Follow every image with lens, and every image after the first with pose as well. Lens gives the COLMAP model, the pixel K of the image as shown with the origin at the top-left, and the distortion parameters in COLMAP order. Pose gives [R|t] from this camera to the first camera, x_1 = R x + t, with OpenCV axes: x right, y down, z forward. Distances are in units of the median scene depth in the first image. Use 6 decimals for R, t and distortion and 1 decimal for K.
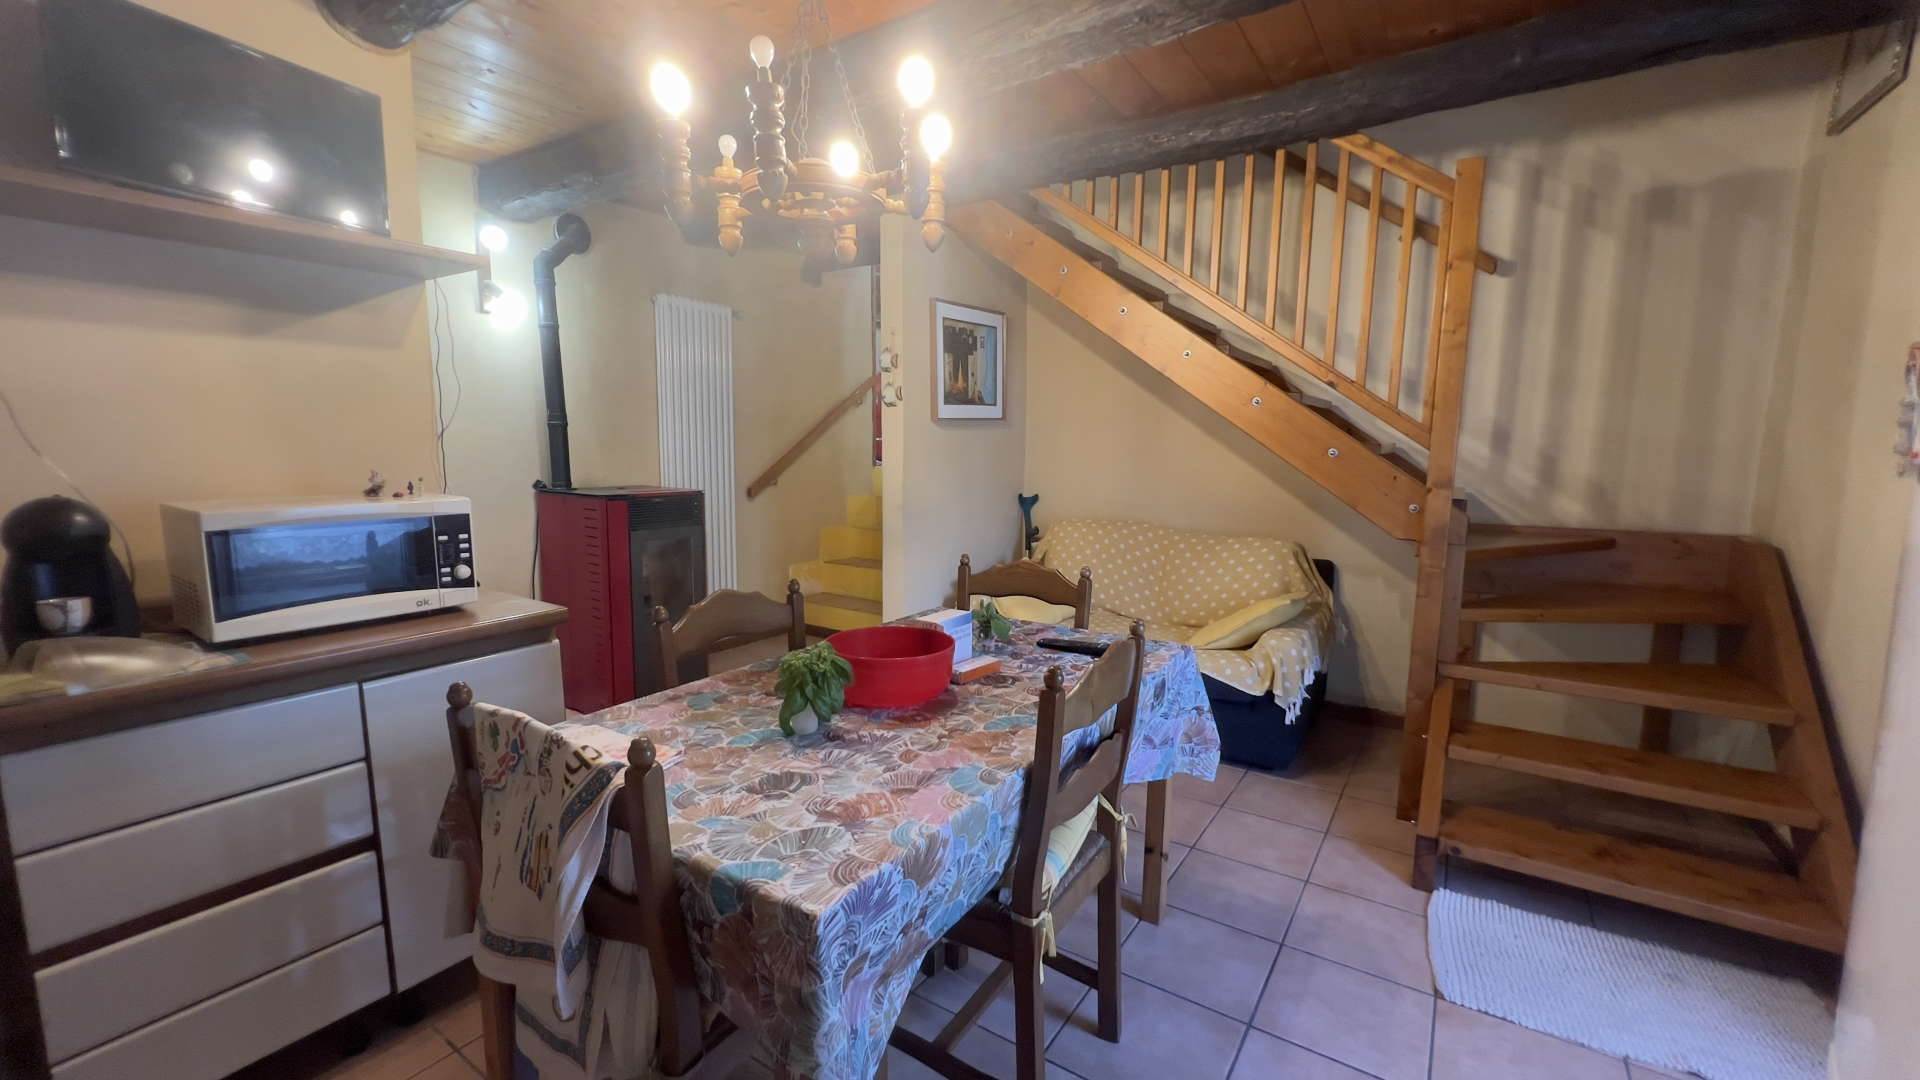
lens RADIAL K [[767.6, 0, 964.2], [0, 767.6, 545.6], [0, 0, 1]] dist [-0.003013, 0.000697]
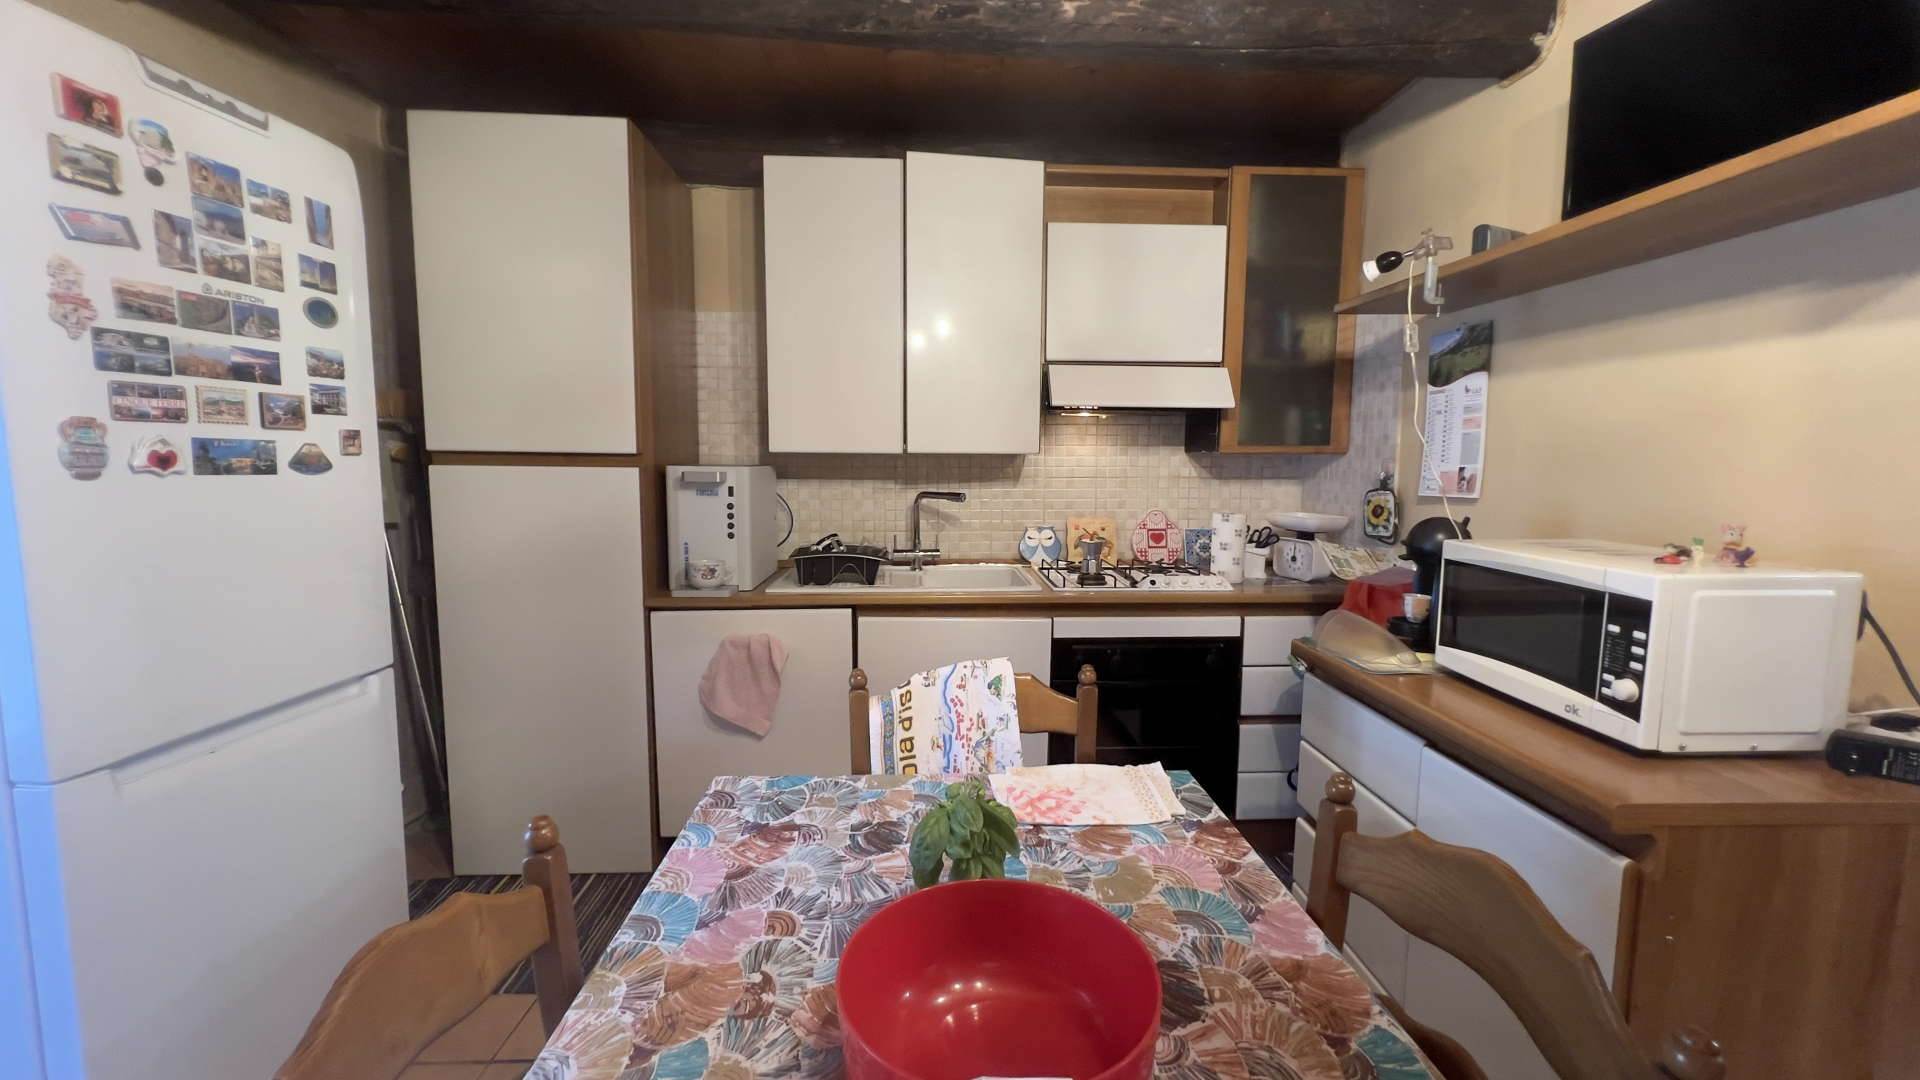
lens RADIAL K [[767.6, 0, 964.4], [0, 767.6, 537.1], [0, 0, 1]] dist [-0.003013, 0.000697]
pose [[-0.812486, 0.049772, -0.580852, 0.173479], [-0.088753, 0.974175, 0.207621, -0.218938], [0.576186, 0.220241, -0.787086, 1.515021]]
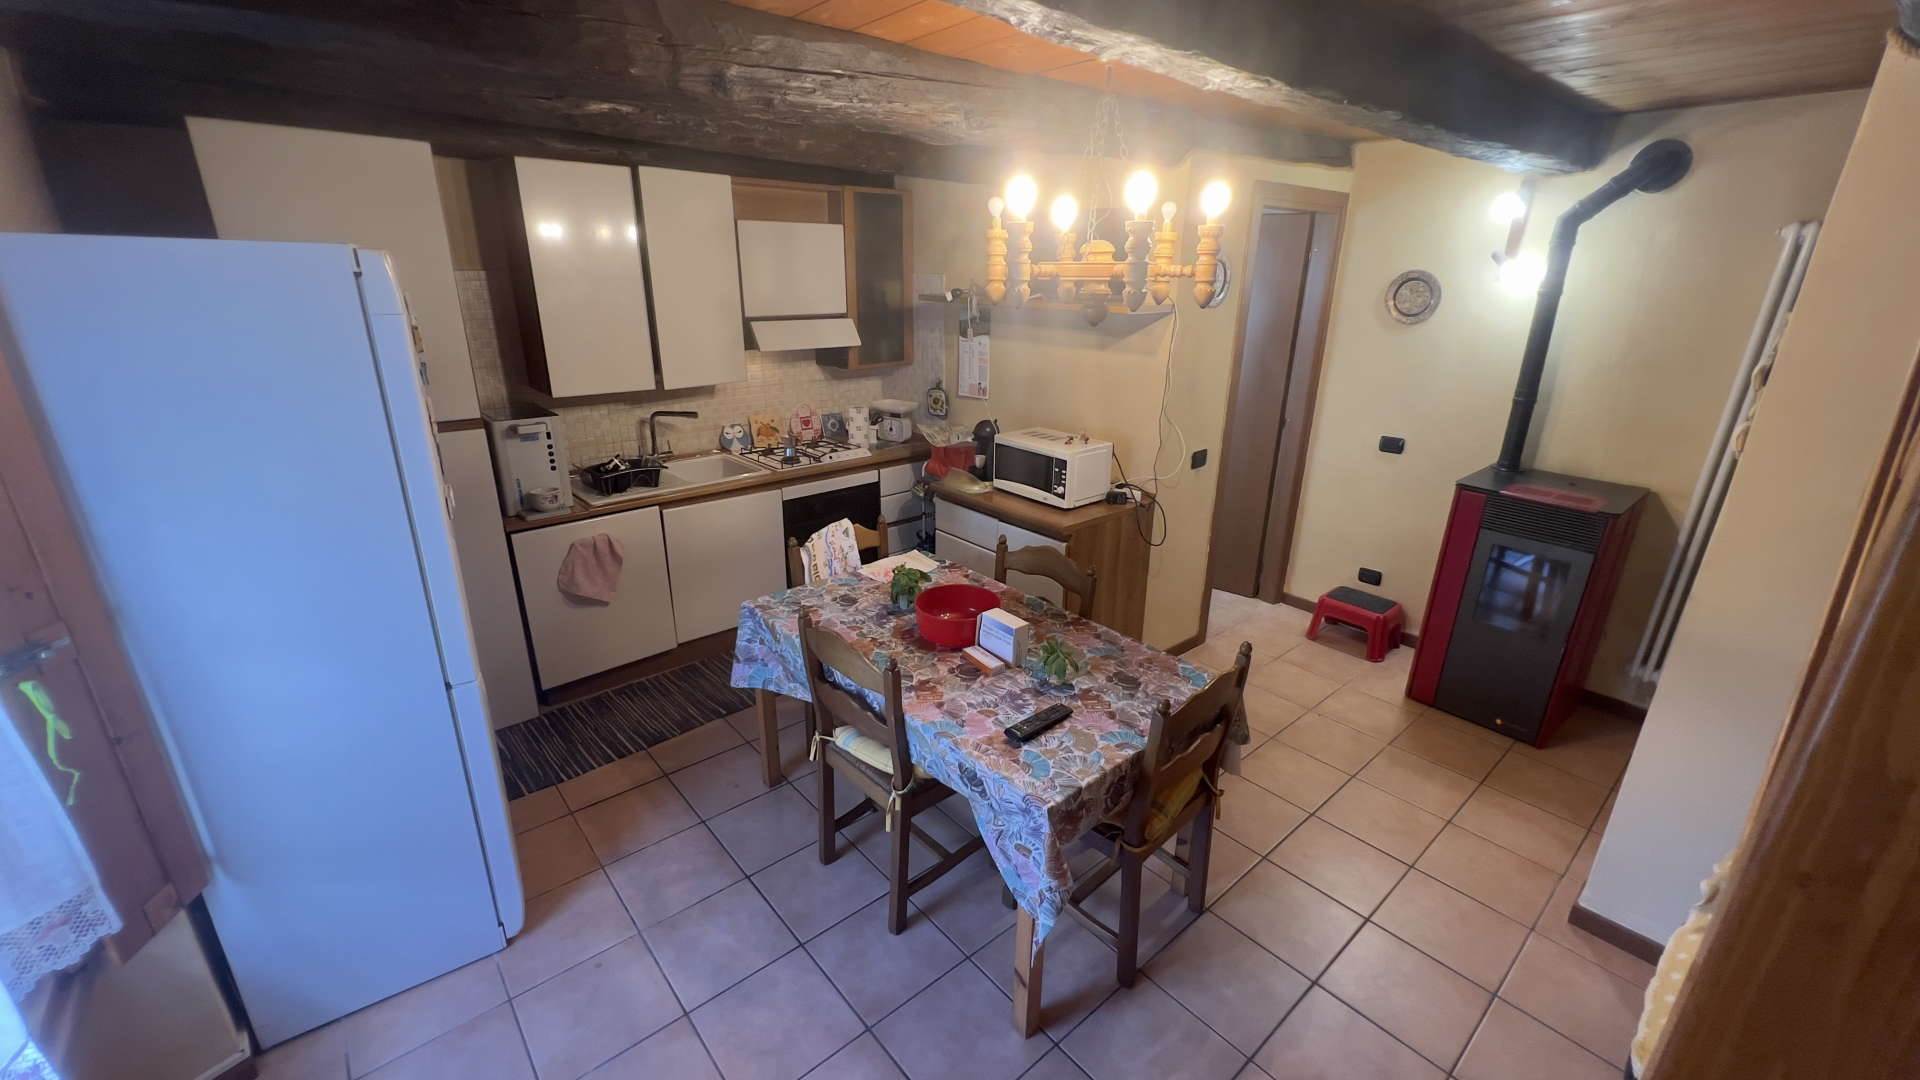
lens RADIAL K [[767.6, 0, 951.3], [0, 767.6, 537.7], [0, 0, 1]] dist [-0.003013, 0.000697]
pose [[-0.276209, 0.310337, -0.909615, 1.491671], [-0.138835, 0.923623, 0.357274, -0.634768], [0.951017, 0.224969, -0.212028, 1.535235]]
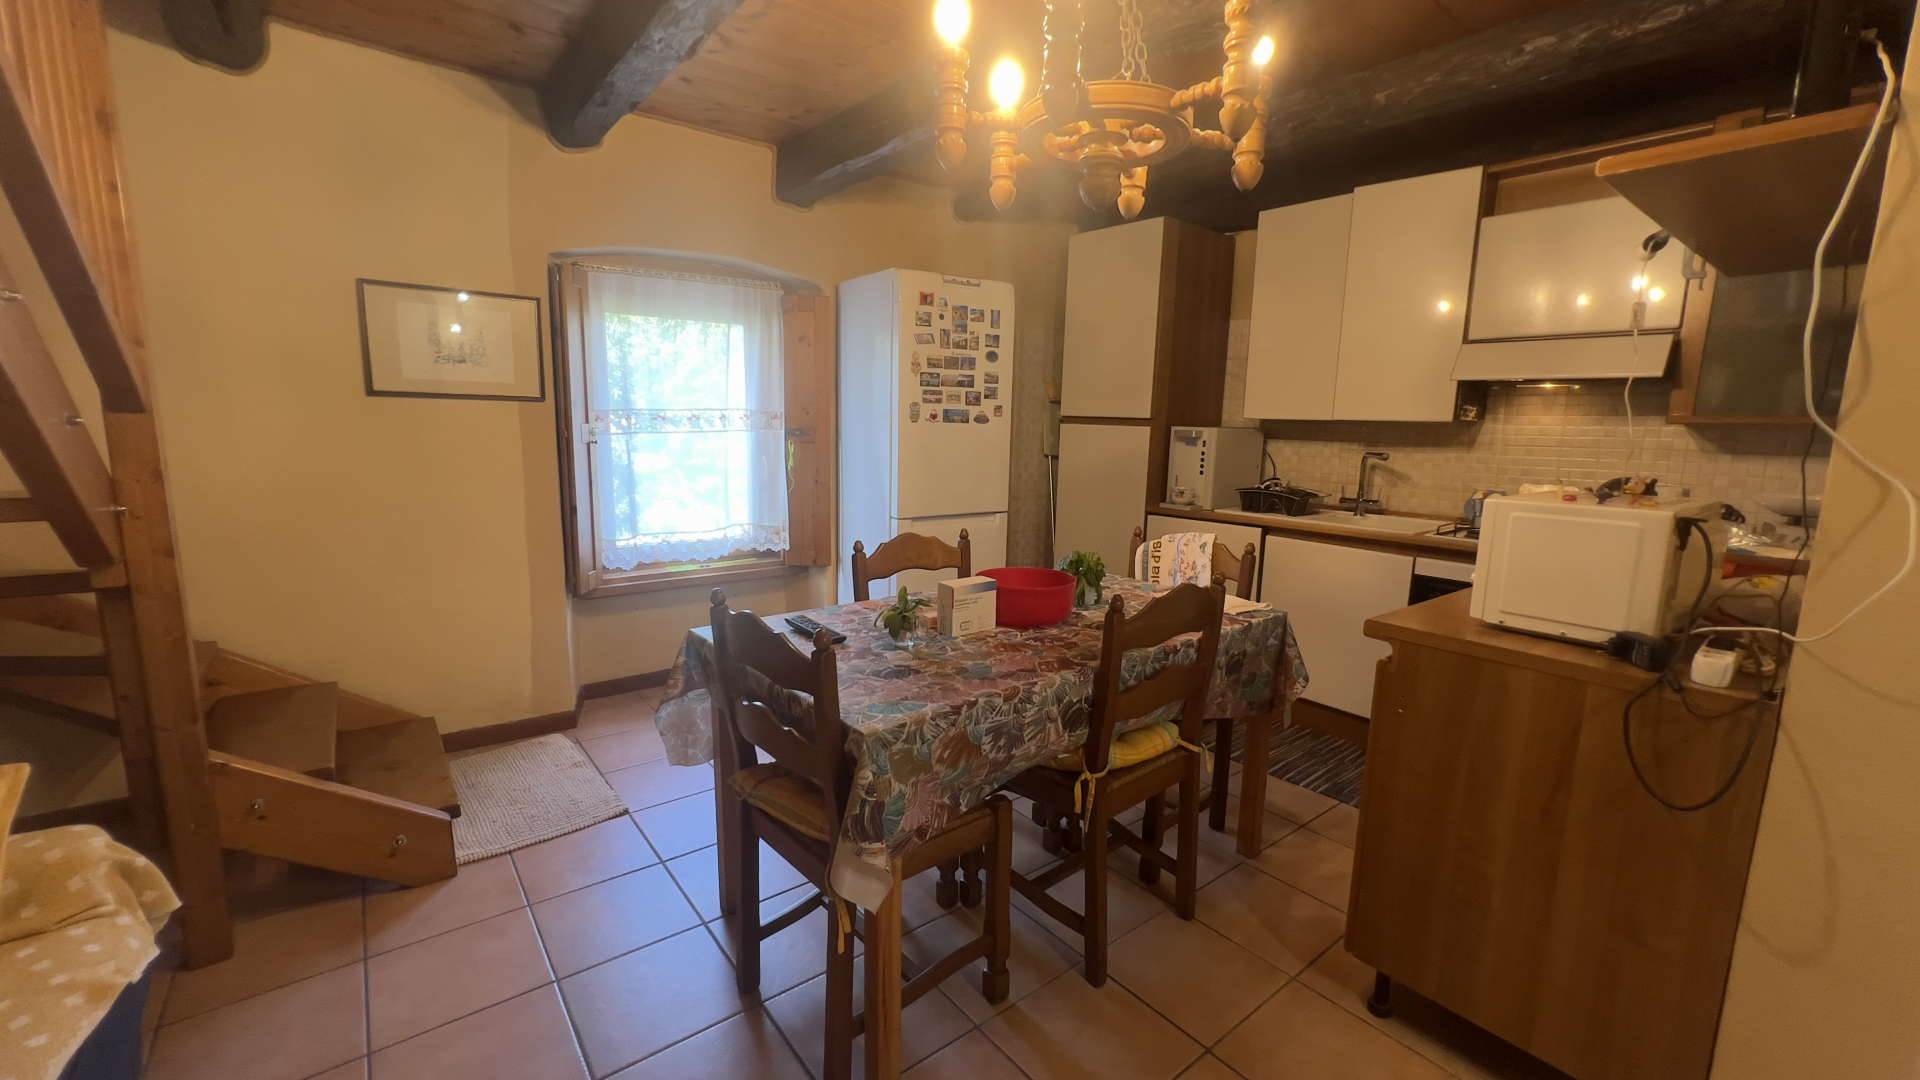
lens RADIAL K [[767.6, 0, 957.4], [0, 767.6, 527.5], [0, 0, 1]] dist [-0.003013, 0.000697]
pose [[-0.949545, -0.070059, 0.305704, -0.450604], [0.014912, 0.963544, 0.267134, -0.358907], [-0.313275, 0.258215, -0.913884, 2.623259]]
